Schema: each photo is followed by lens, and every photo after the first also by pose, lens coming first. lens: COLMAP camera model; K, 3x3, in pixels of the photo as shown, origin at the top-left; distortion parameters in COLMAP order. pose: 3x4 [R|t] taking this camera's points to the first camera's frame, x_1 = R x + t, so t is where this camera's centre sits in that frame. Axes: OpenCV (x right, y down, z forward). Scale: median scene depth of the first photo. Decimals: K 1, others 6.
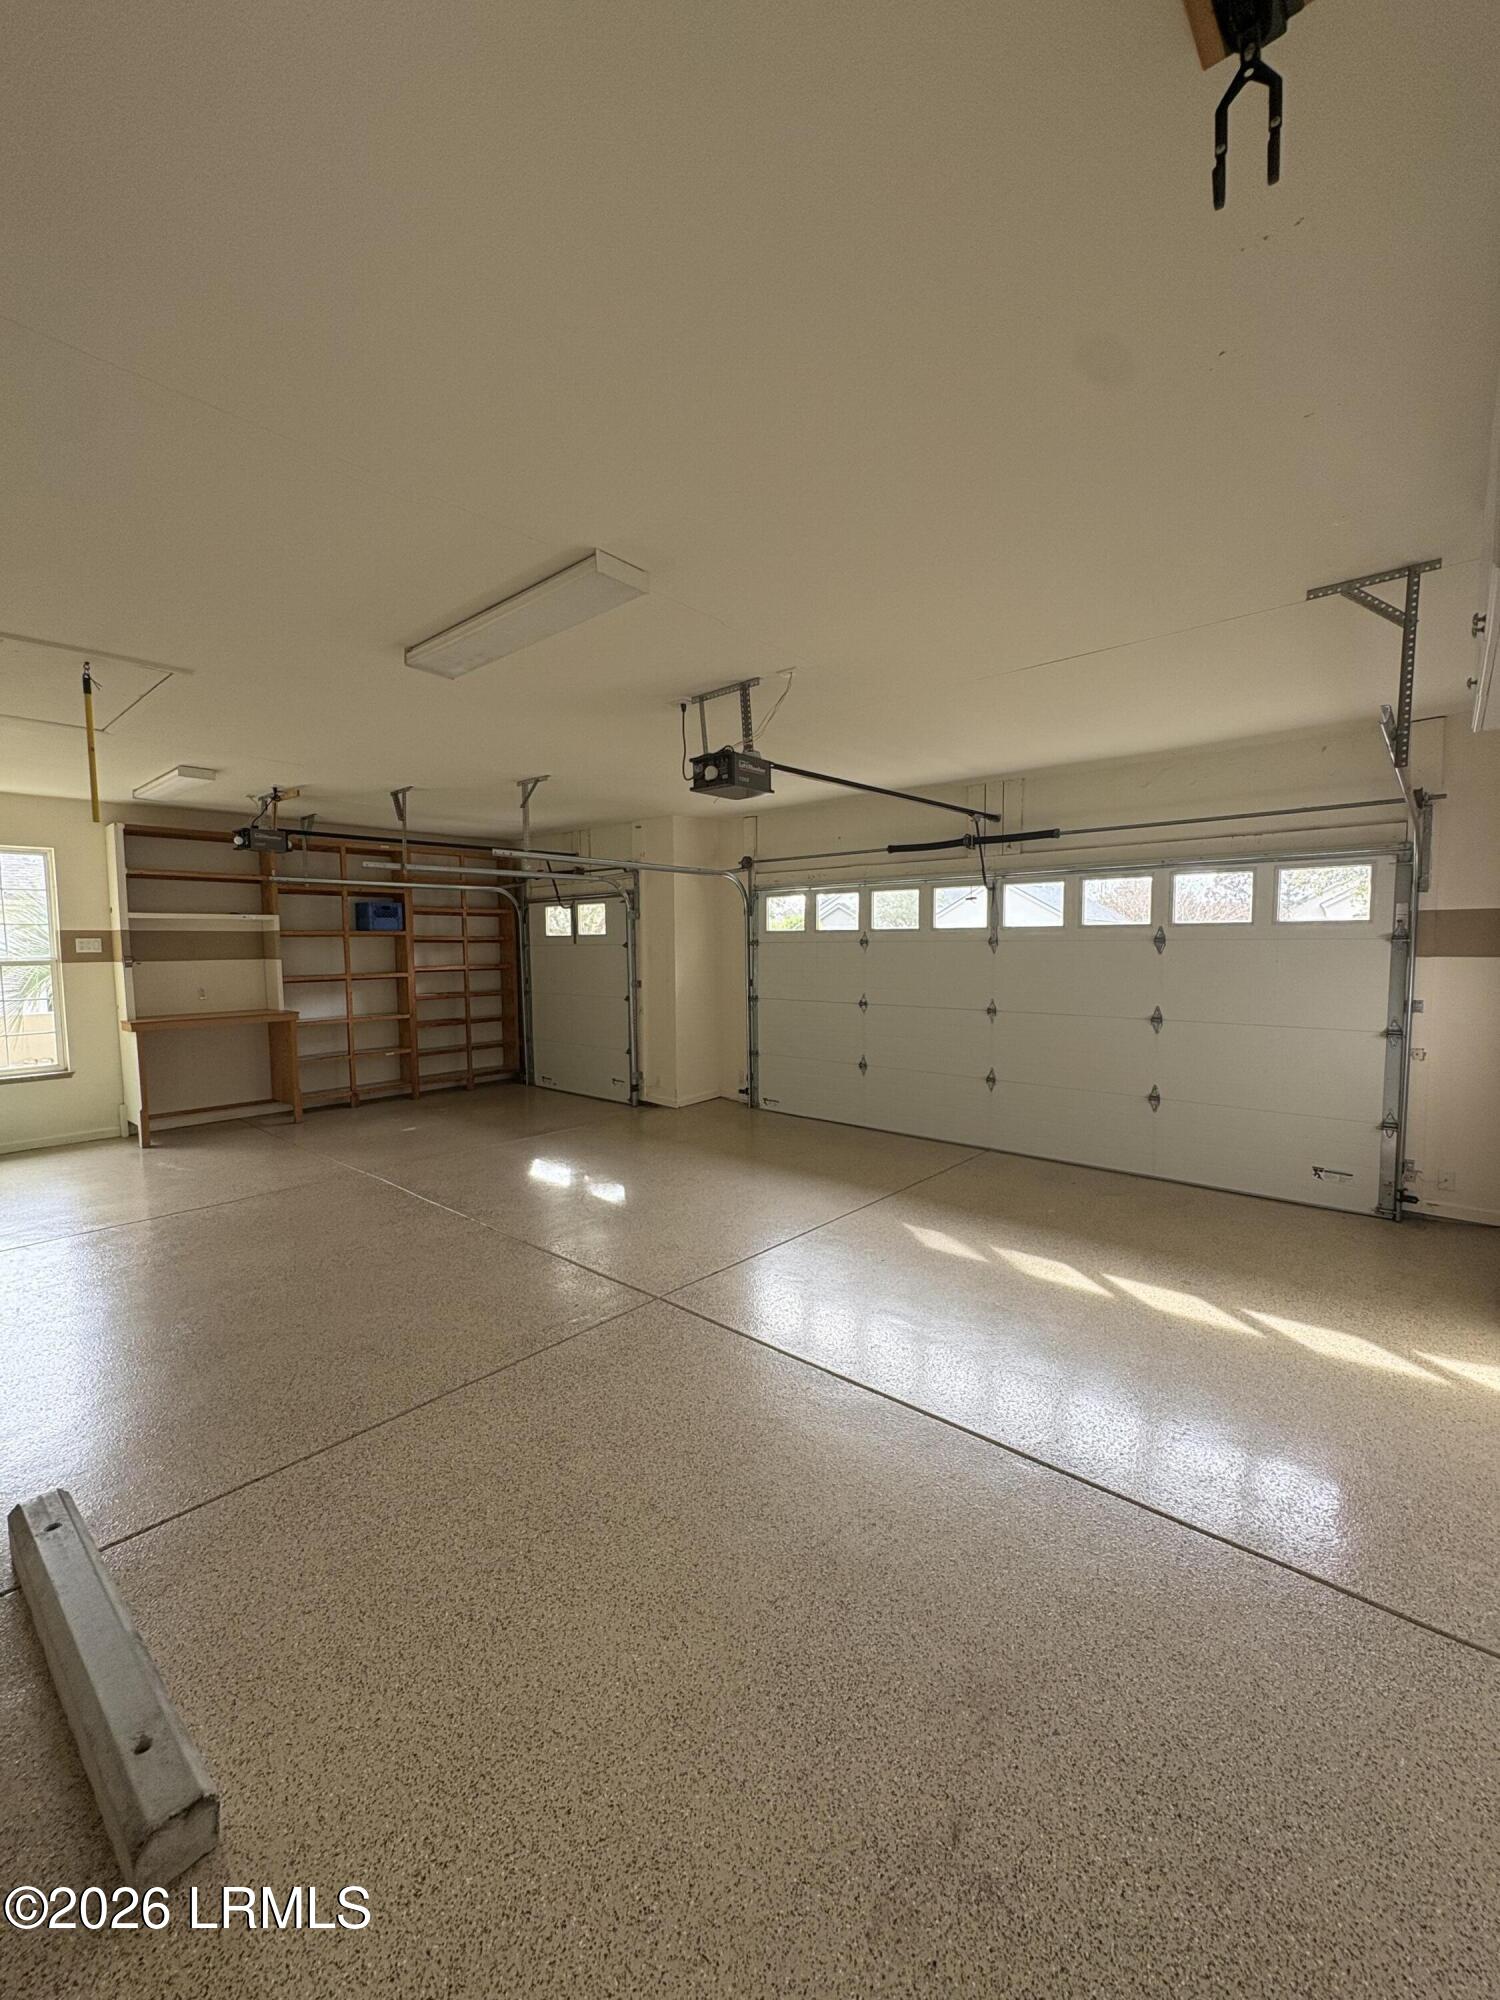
lens RADIAL K [[794.1, 0, 750.0], [0, 794.1, 1000.0], [0, 0, 1]] dist [-0.000525, -0.000052]
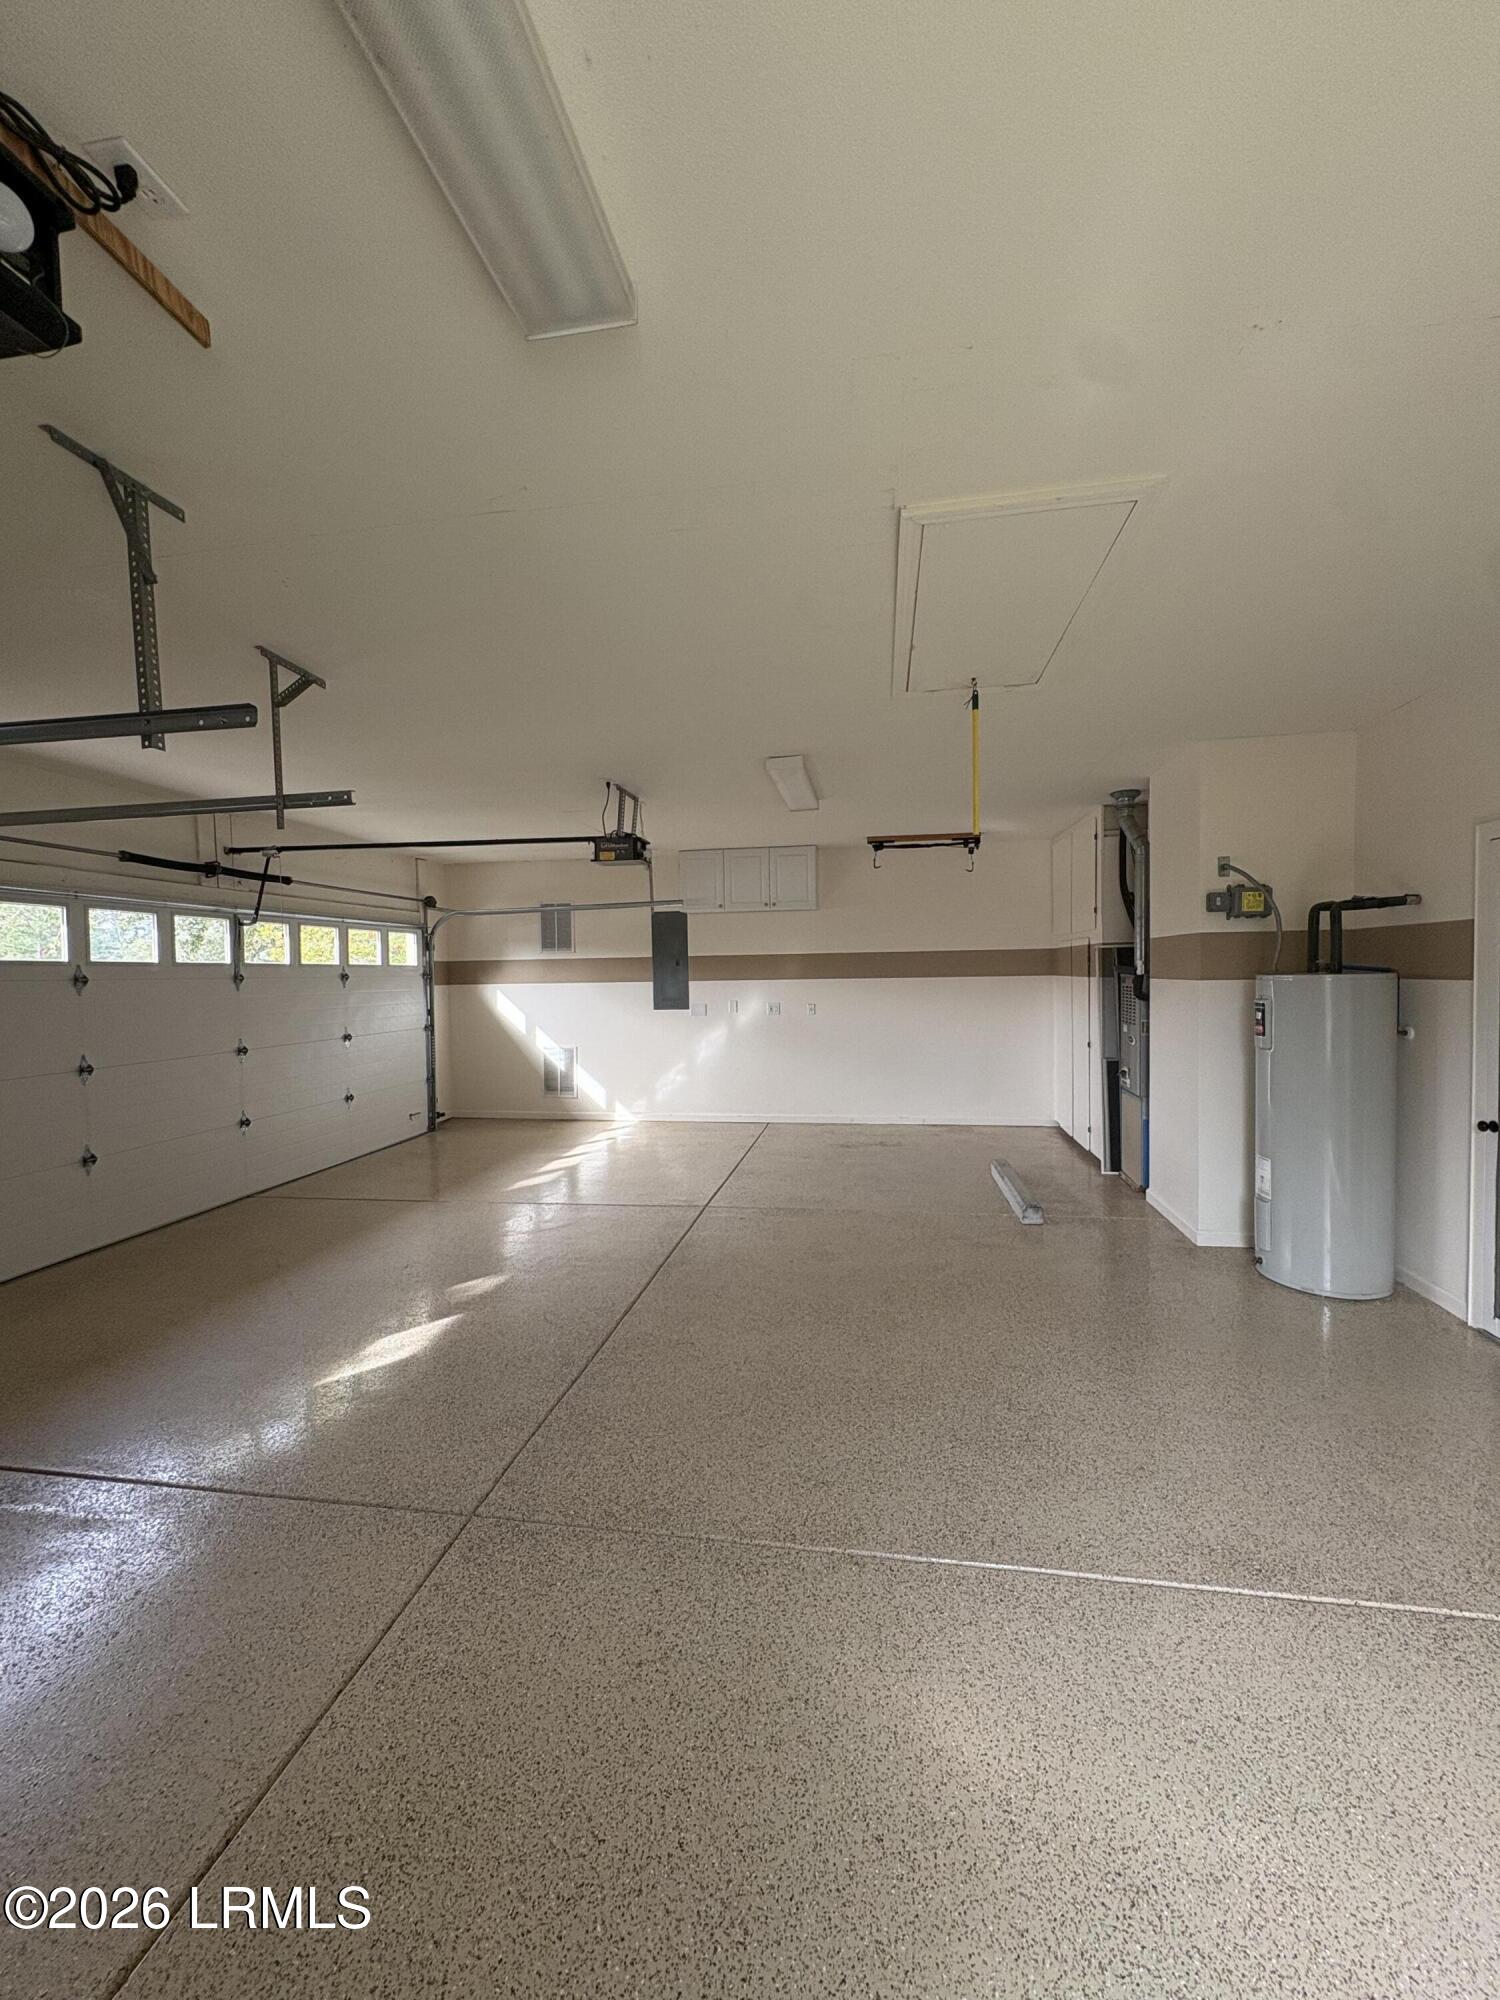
lens RADIAL K [[794.1, 0, 750.0], [0, 794.1, 1000.0], [0, 0, 1]] dist [-0.000525, -0.000052]
pose [[-0.518958, -0.018396, 0.854602, -0.932100], [0.076417, 0.994767, 0.067817, -0.072808], [-0.851377, 0.100500, -0.514837, 1.079441]]
